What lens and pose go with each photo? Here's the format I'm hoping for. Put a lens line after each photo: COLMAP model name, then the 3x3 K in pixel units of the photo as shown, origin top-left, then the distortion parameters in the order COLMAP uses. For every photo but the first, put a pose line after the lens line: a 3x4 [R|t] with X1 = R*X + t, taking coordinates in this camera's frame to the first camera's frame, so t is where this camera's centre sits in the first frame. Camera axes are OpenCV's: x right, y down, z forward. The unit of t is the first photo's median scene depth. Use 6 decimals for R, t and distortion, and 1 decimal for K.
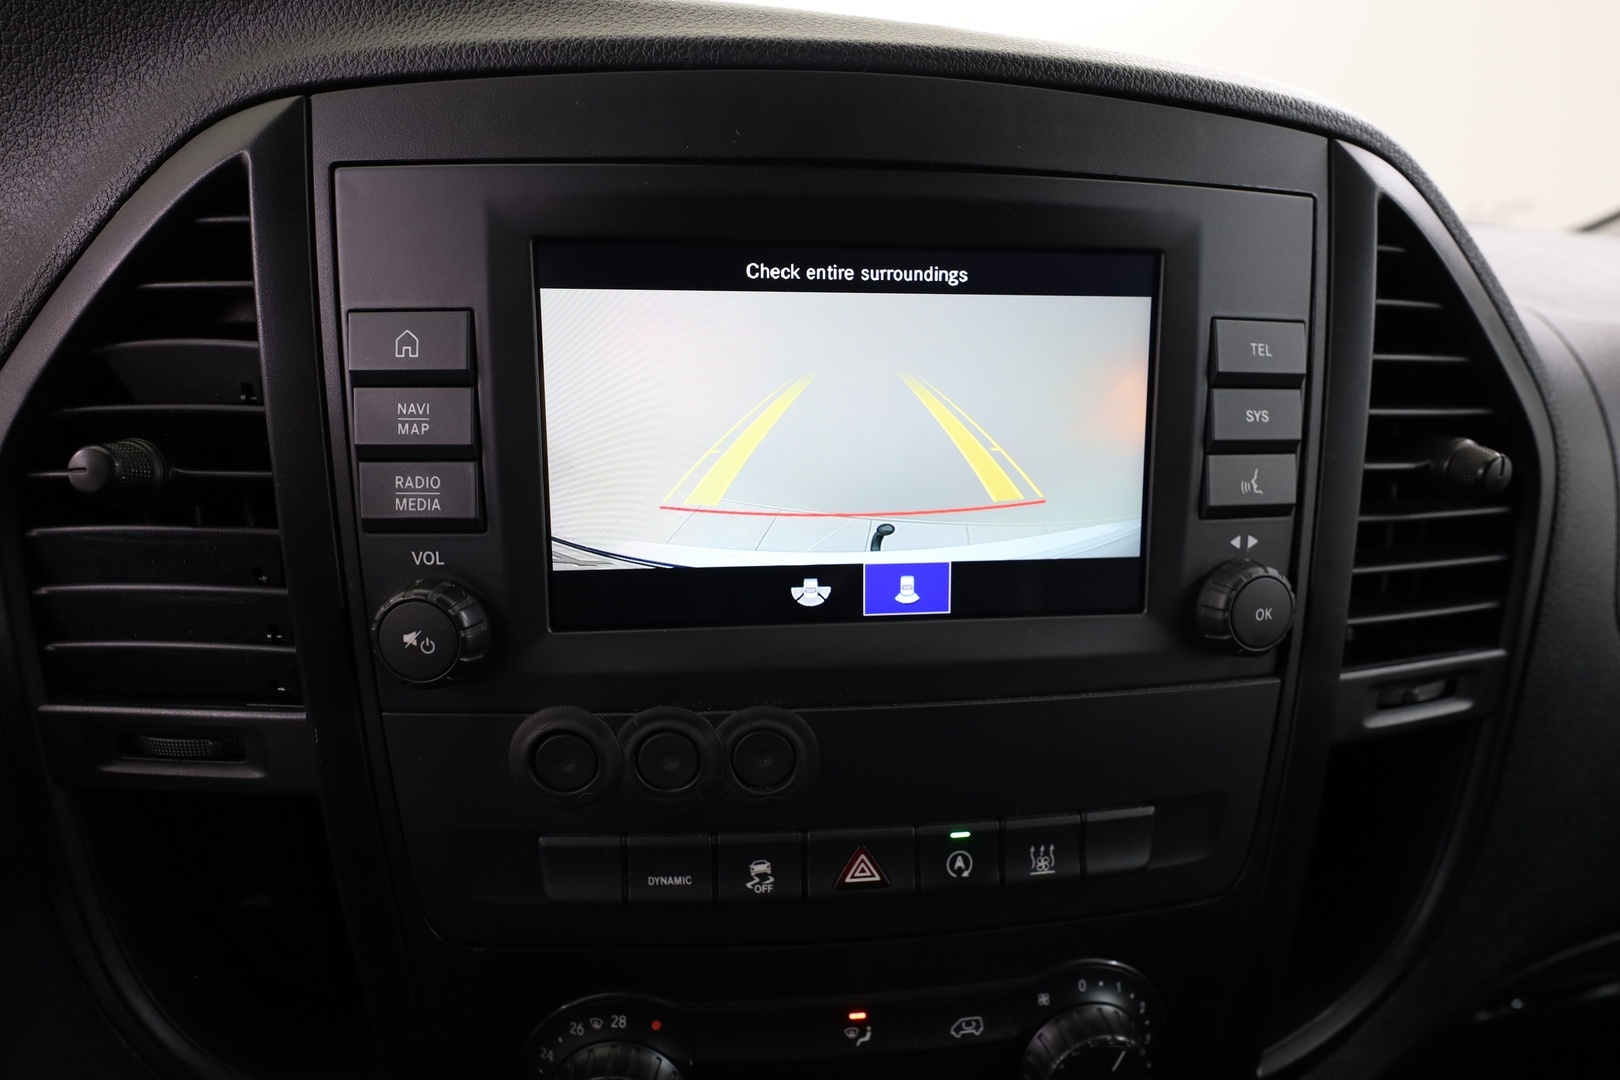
lens RADIAL K [[845.7, 0, 810.0], [0, 845.7, 540.0], [0, 0, 1]] dist [-0.000327, -0.000180]
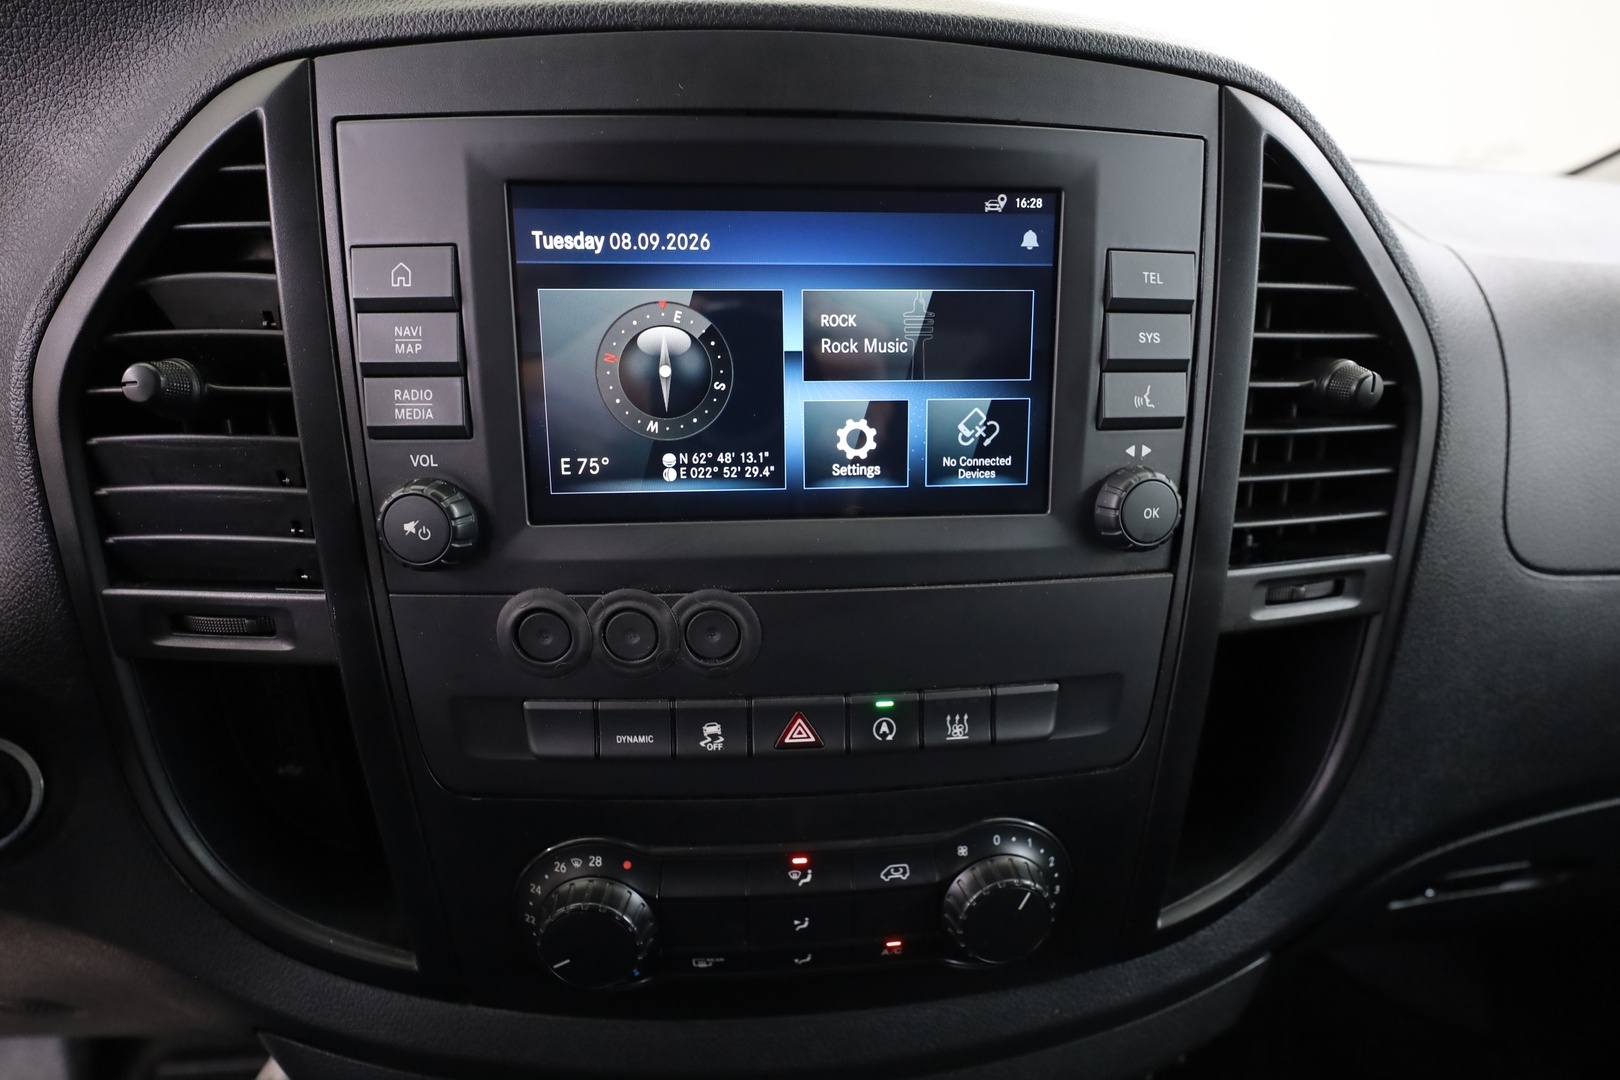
lens RADIAL K [[845.7, 0, 810.0], [0, 845.7, 540.0], [0, 0, 1]] dist [-0.000327, -0.000180]
pose [[0.999706, 0.001141, -0.024221, 0.105220], [0.000007, 0.998878, 0.047354, 0.070678], [0.024248, -0.047341, 0.998584, -0.153686]]
